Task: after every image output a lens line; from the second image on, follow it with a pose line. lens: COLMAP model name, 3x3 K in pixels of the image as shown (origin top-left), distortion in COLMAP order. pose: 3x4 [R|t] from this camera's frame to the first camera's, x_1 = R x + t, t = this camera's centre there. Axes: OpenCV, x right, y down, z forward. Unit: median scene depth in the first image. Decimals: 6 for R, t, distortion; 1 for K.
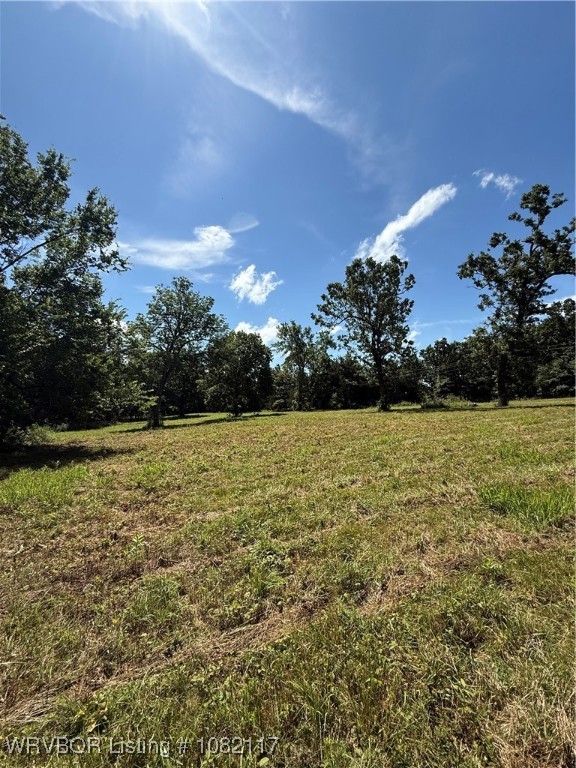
lens RADIAL K [[308.1, 0, 288.0], [0, 308.1, 384.0], [0, 0, 1]] dist [0.001503, 0.000032]
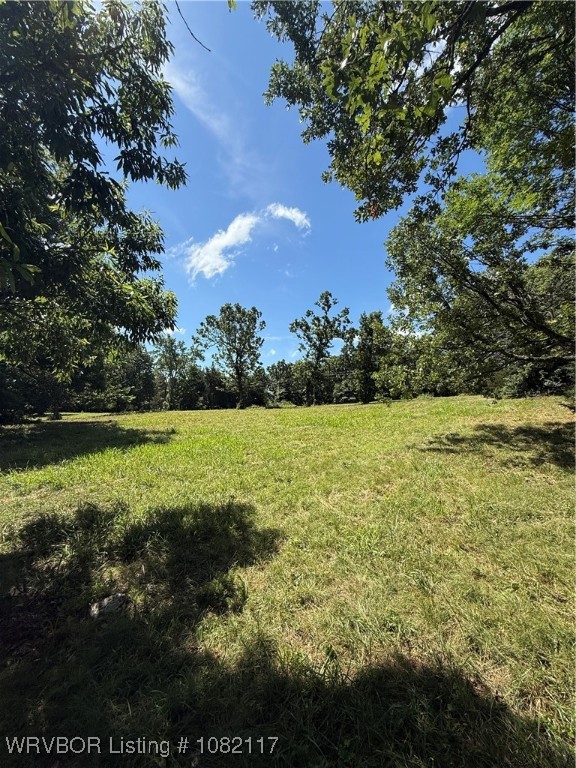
lens RADIAL K [[308.1, 0, 288.0], [0, 308.1, 384.0], [0, 0, 1]] dist [0.001503, 0.000032]
pose [[0.887738, 0.053757, 0.457199, -0.149935], [-0.045796, 0.998545, -0.028486, -0.002826], [-0.458065, 0.004351, 0.888908, -0.353297]]
